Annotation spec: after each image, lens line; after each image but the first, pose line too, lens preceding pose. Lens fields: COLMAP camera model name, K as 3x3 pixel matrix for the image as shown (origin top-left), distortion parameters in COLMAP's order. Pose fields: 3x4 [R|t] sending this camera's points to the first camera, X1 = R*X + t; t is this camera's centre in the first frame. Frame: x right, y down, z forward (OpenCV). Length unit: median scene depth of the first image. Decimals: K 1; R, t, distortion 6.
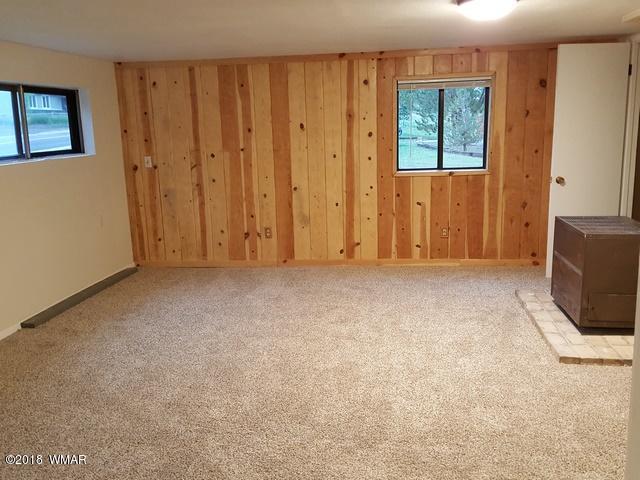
lens RADIAL K [[623.8, 0, 317.7], [0, 623.8, 244.8], [0, 0, 1]] dist [0.079207, 0.000000]
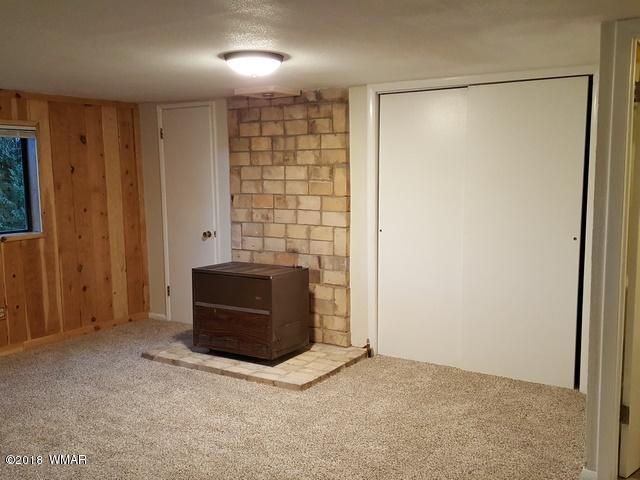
lens RADIAL K [[623.8, 0, 319.8], [0, 623.8, 240.4], [0, 0, 1]] dist [0.079207, 0.000000]
pose [[0.423771, -0.072525, 0.902861, -0.352512], [0.172287, 0.985045, -0.001739, -0.040515], [-0.889233, 0.156288, 0.429929, 0.283288]]
